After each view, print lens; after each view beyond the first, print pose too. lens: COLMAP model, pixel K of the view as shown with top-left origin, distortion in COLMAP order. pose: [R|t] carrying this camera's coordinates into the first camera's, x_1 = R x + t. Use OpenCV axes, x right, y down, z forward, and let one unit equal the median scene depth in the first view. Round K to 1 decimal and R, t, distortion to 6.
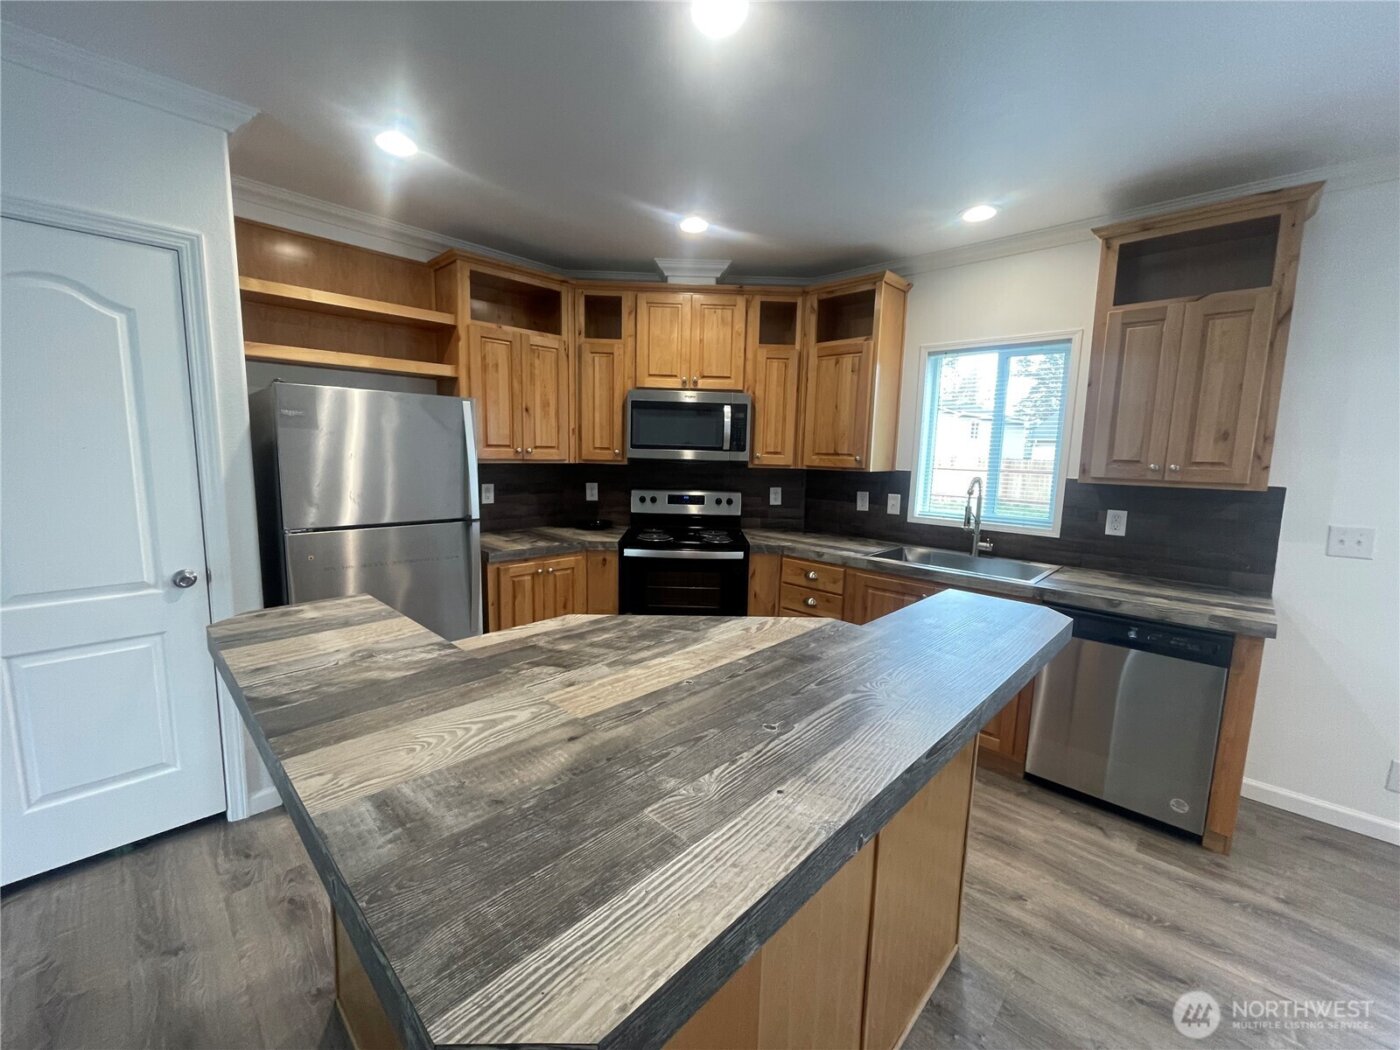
lens RADIAL K [[567.8, 0, 697.8], [0, 567.8, 519.1], [0, 0, 1]] dist [0.001034, 0.000220]
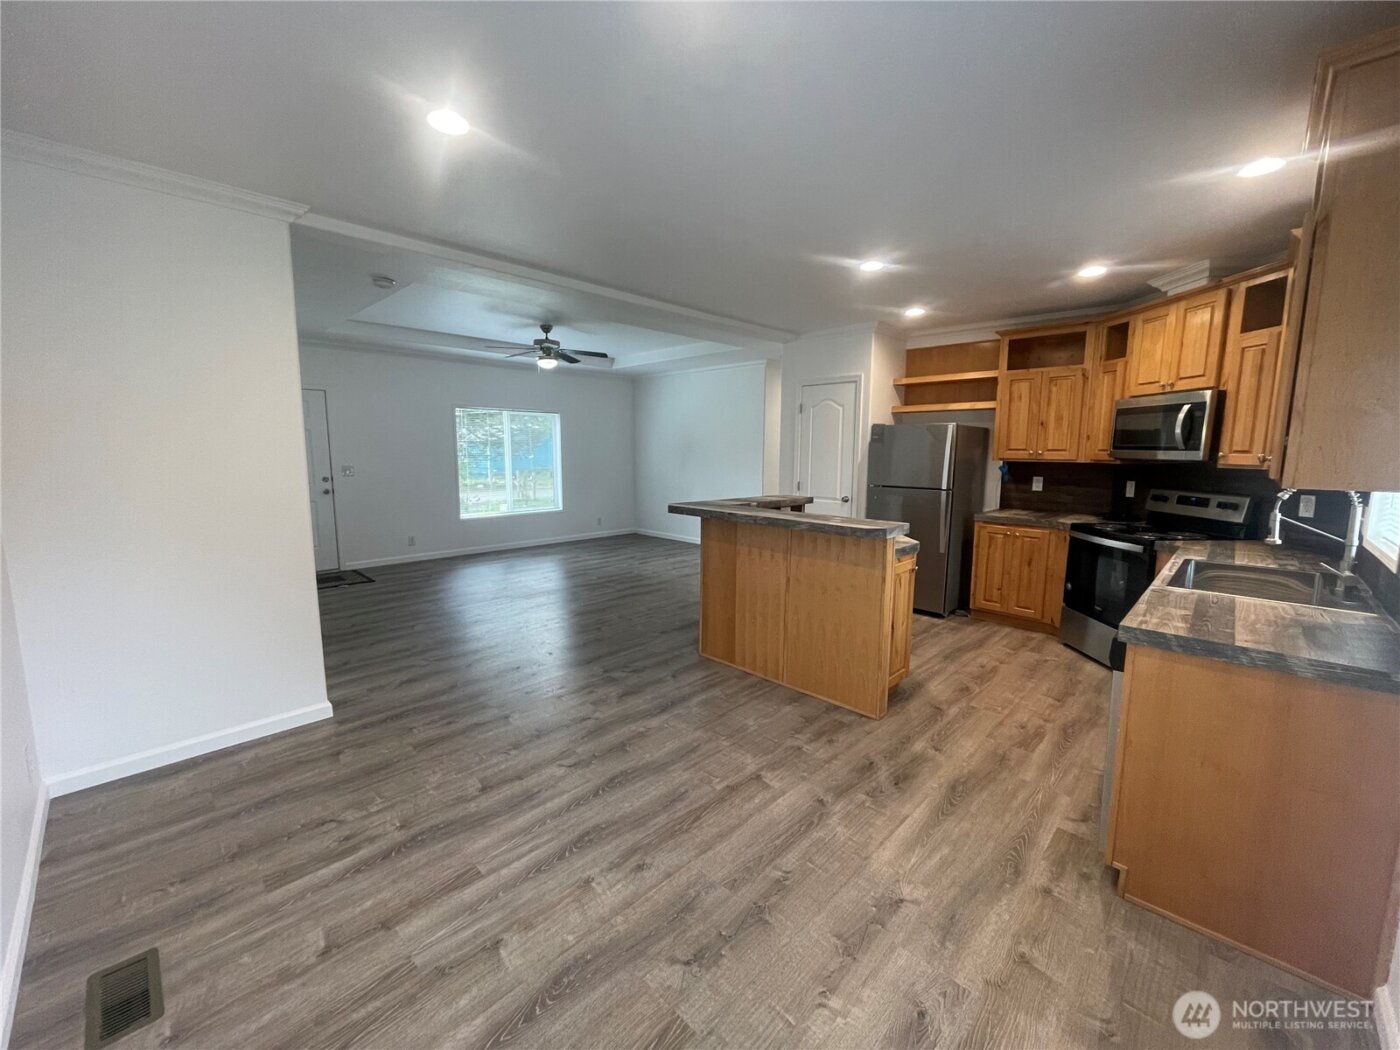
lens RADIAL K [[567.8, 0, 697.8], [0, 567.8, 519.1], [0, 0, 1]] dist [0.001034, 0.000220]
pose [[-0.014181, 0.100547, -0.994831, 1.099778], [-0.128557, 0.986490, 0.101536, 0.007342], [0.991601, 0.129333, -0.001064, 0.176884]]
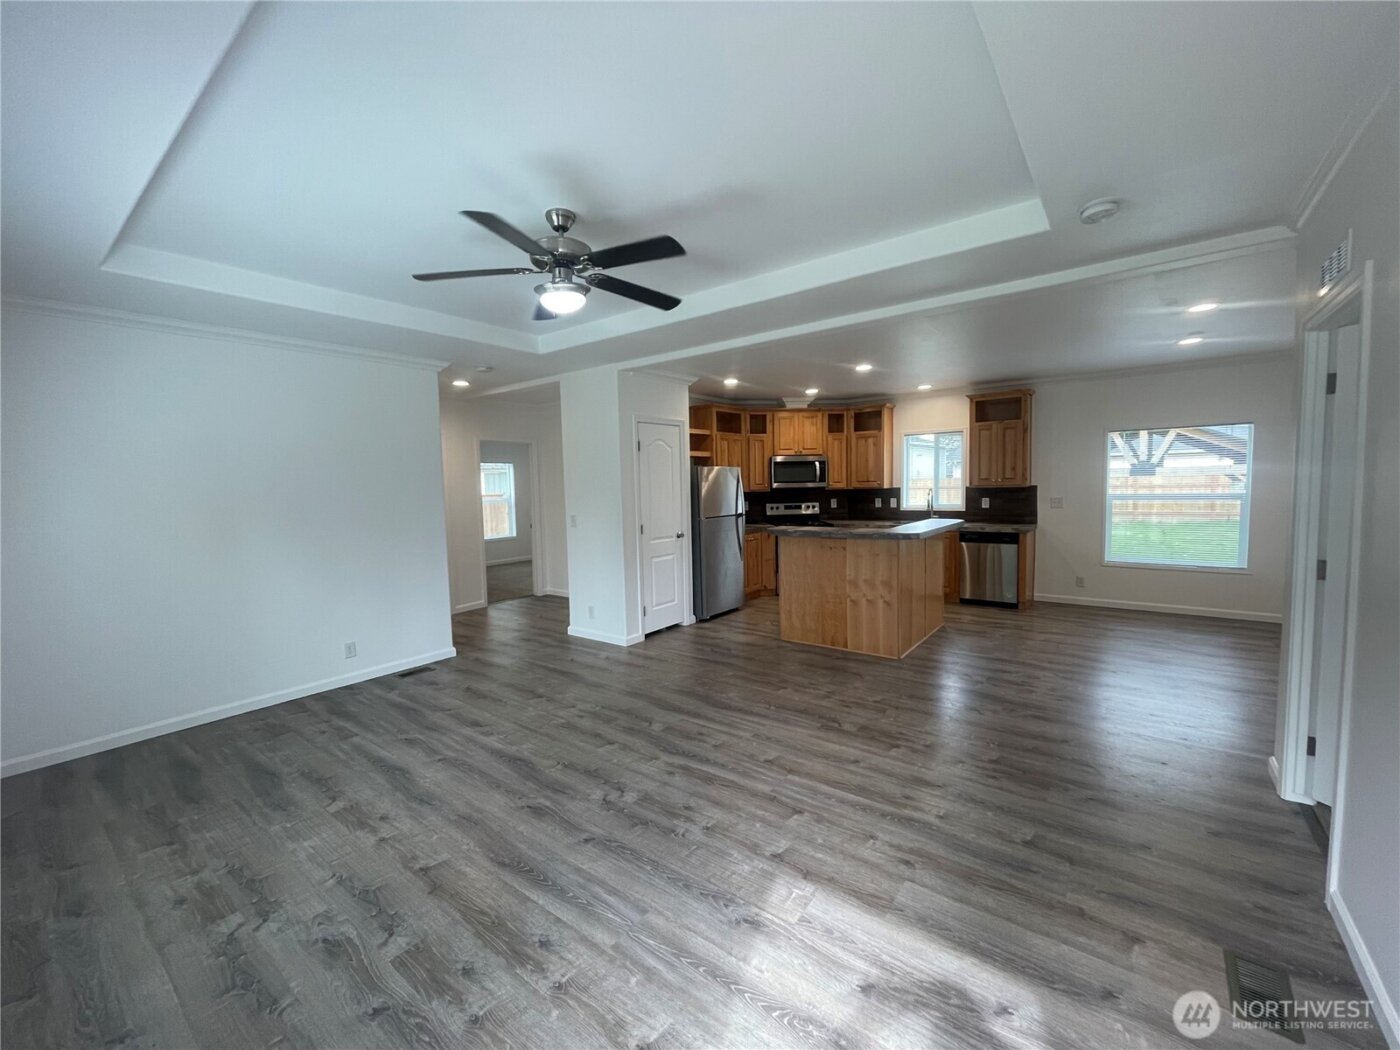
lens RADIAL K [[552.0, 0, 685.6], [0, 552.0, 522.2], [0, 0, 1]] dist [-0.010378, -0.000095]
pose [[0.995499, -0.056033, 0.076427, -0.638748], [0.059798, 0.997061, -0.047890, 0.105207], [-0.073519, 0.052244, 0.995924, -1.087408]]
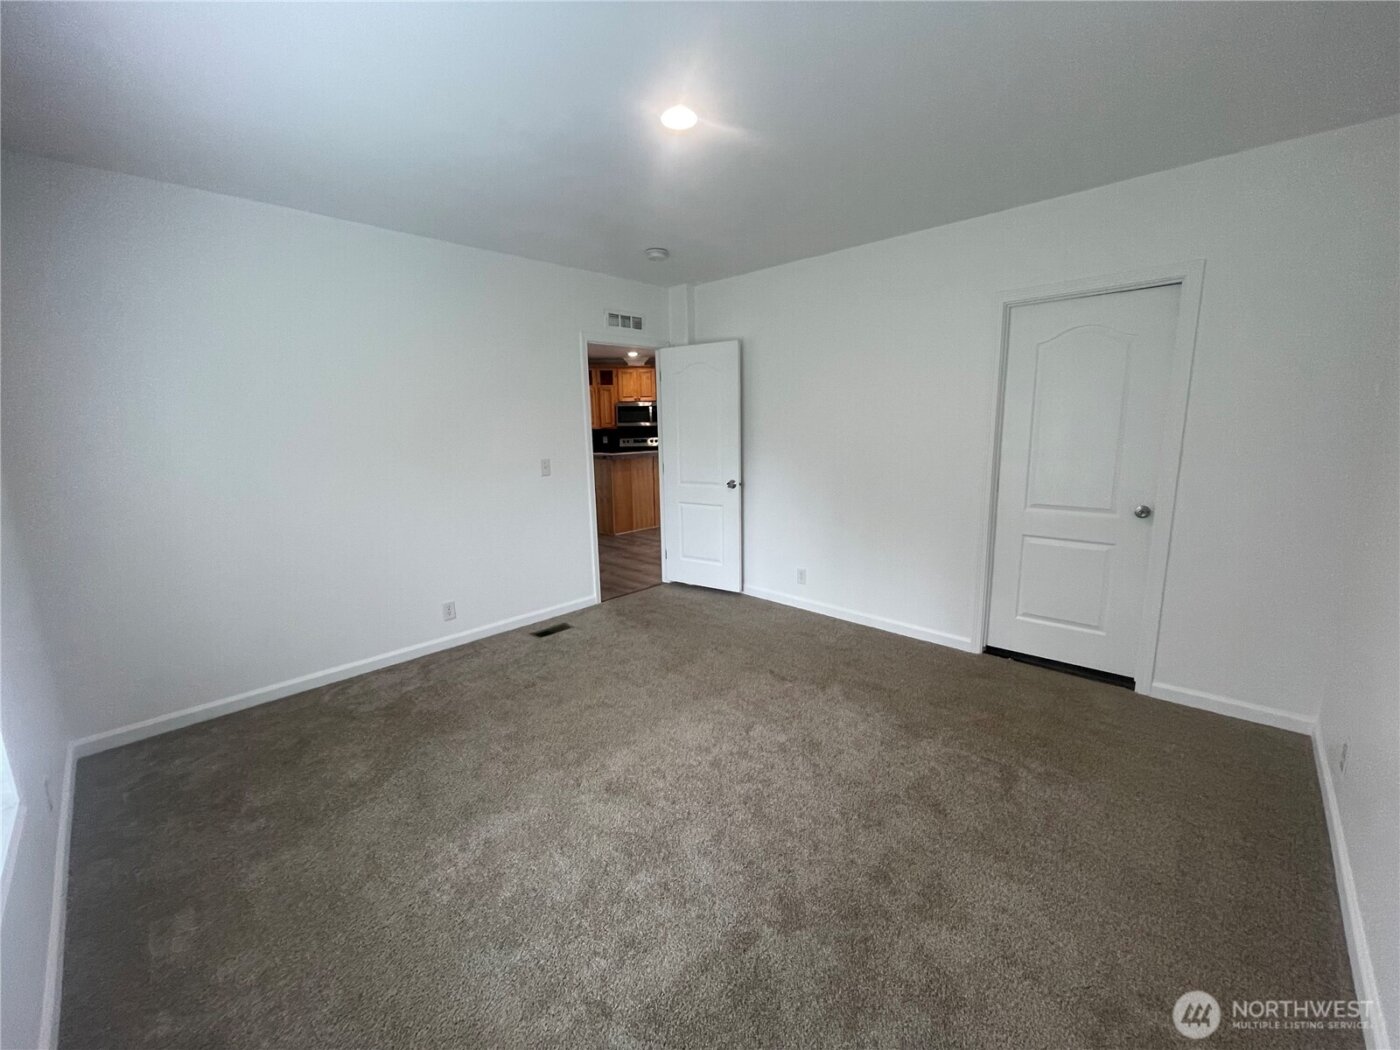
lens RADIAL K [[567.8, 0, 697.8], [0, 567.8, 519.1], [0, 0, 1]] dist [0.001034, 0.000220]
pose [[0.999052, -0.042457, -0.009593, 0.302560], [0.042865, 0.997959, 0.047336, 0.251523], [0.007563, -0.047702, 0.998833, -1.967922]]
